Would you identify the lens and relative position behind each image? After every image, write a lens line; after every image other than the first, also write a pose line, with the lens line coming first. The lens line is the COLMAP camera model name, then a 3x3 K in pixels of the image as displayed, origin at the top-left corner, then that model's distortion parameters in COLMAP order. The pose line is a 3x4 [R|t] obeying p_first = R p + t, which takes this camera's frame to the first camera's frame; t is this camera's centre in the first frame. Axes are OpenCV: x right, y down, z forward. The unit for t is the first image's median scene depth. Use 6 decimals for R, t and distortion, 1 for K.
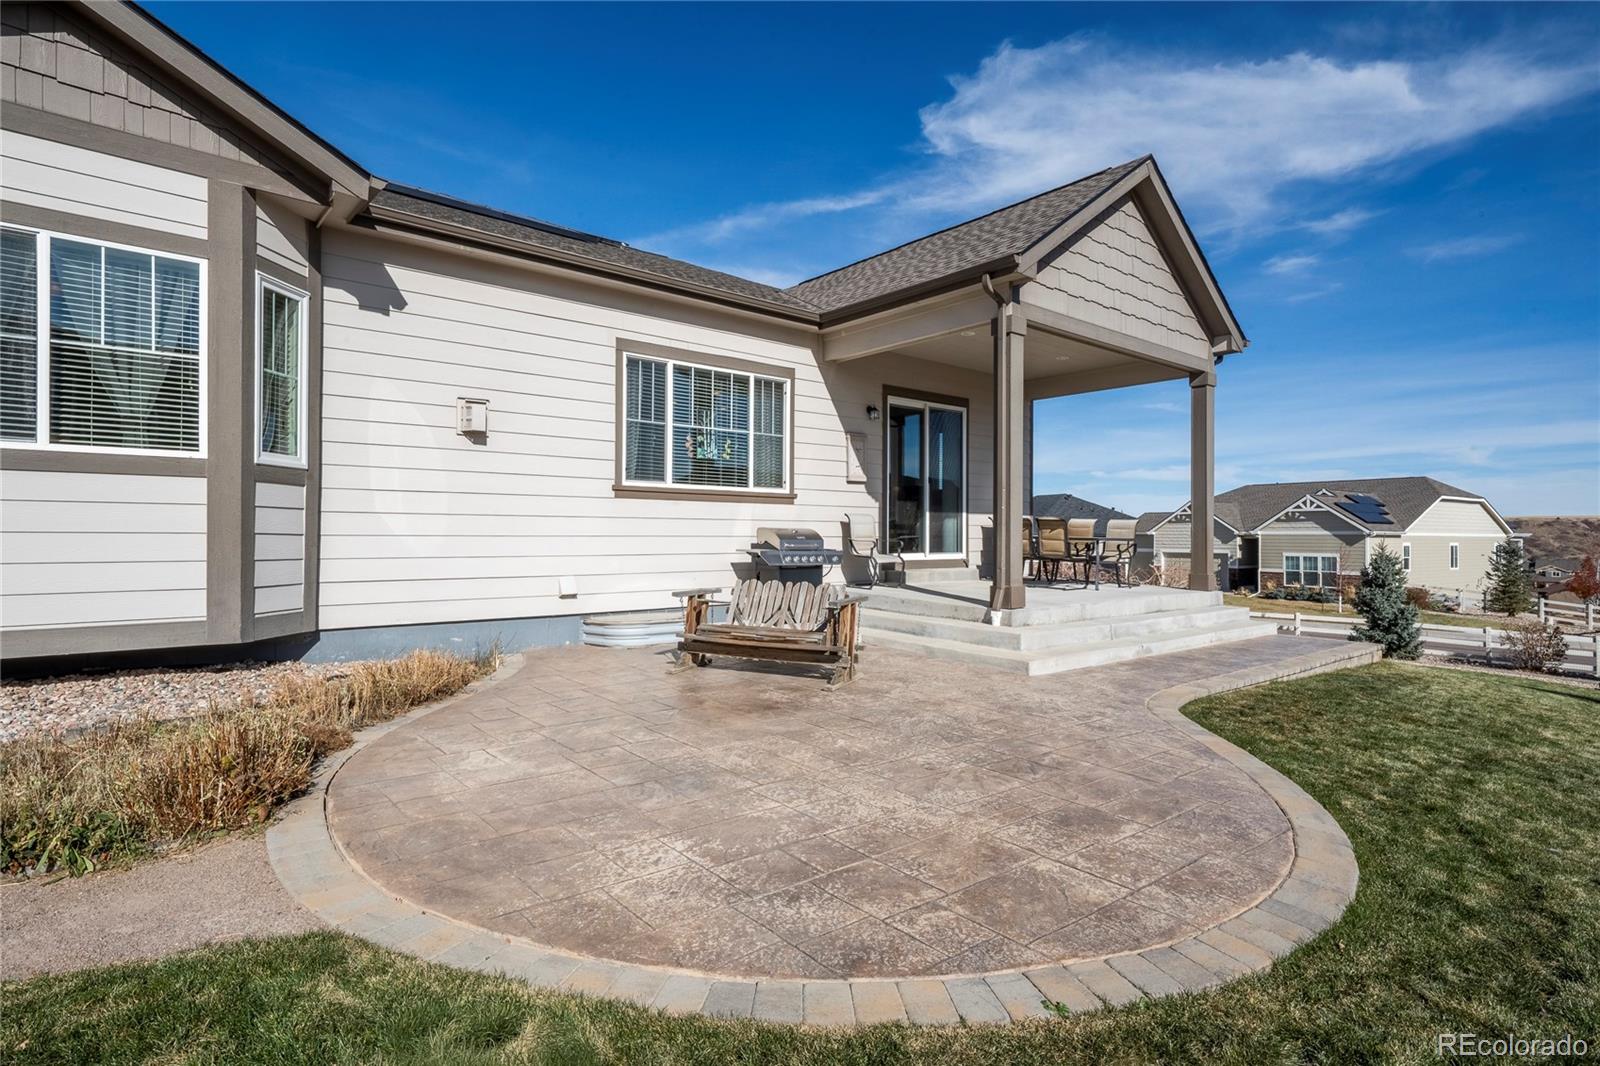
lens RADIAL K [[794.7, 0, 800.0], [0, 794.7, 533.0], [0, 0, 1]] dist [0.001801, 0.000440]
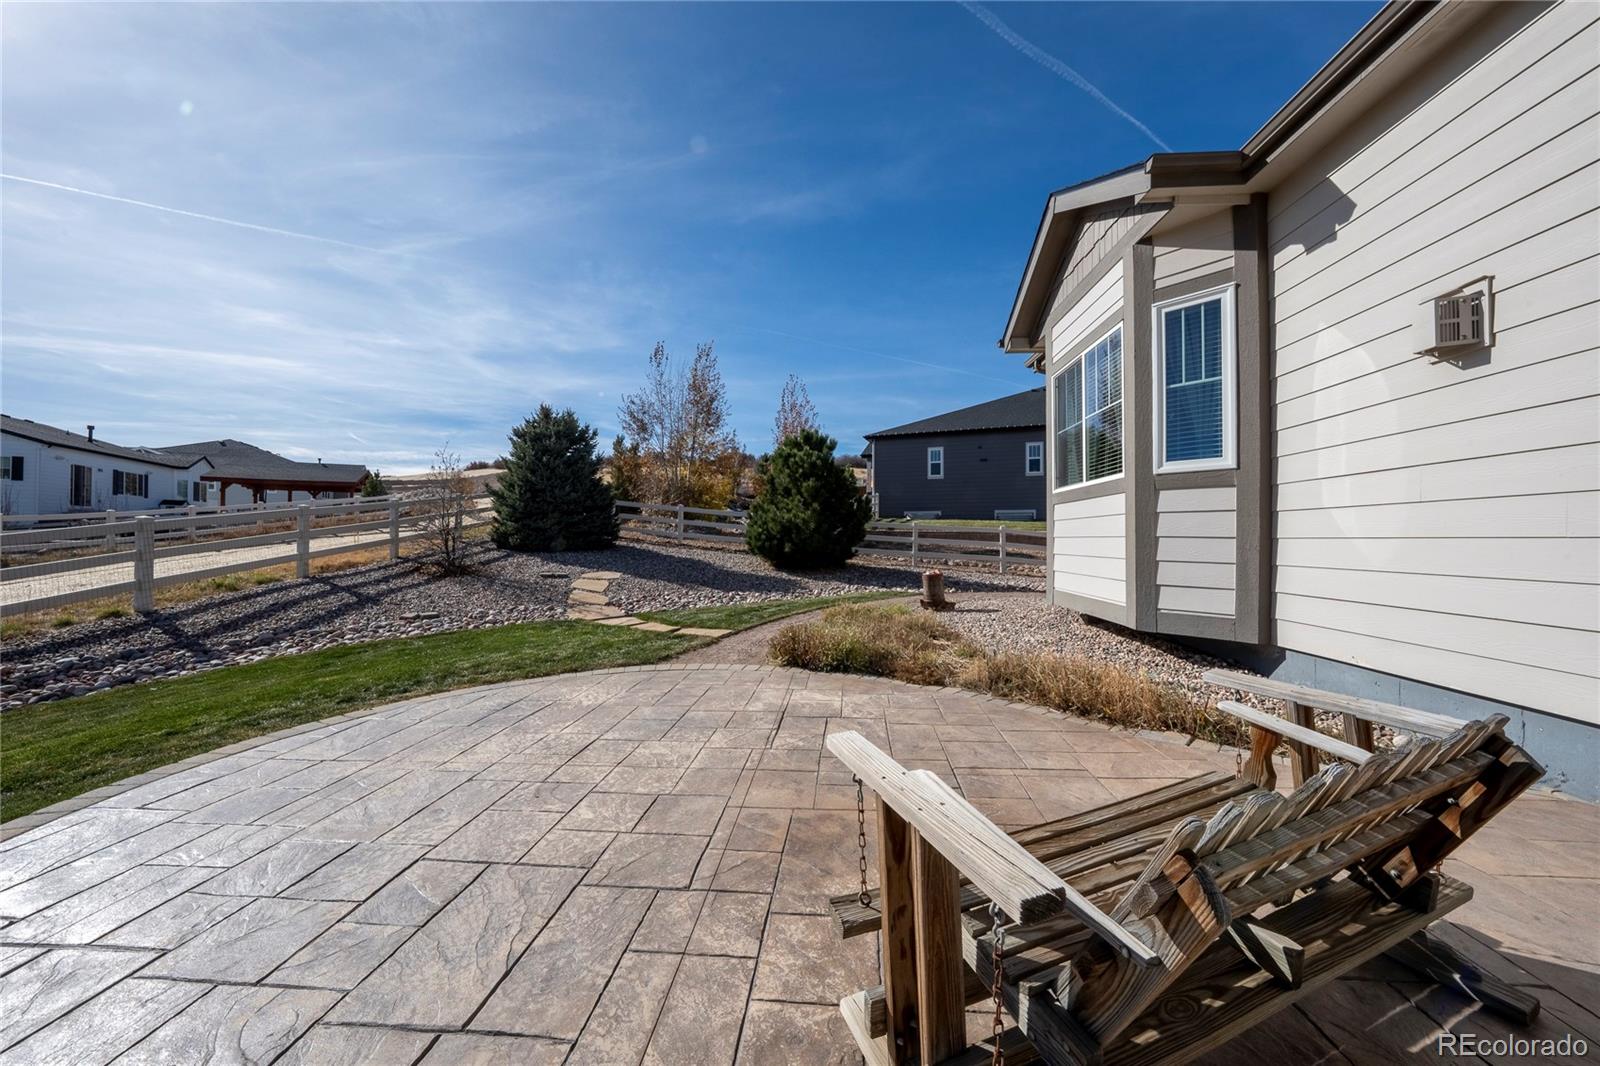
lens RADIAL K [[546.3, 0, 800.0], [0, 546.3, 533.0], [0, 0, 1]] dist [0.000054, 0.000015]
pose [[-0.699463, -0.012735, -0.714556, 0.203745], [-0.001697, 0.999868, -0.016159, 0.007701], [0.714667, -0.010090, -0.699392, 1.096368]]
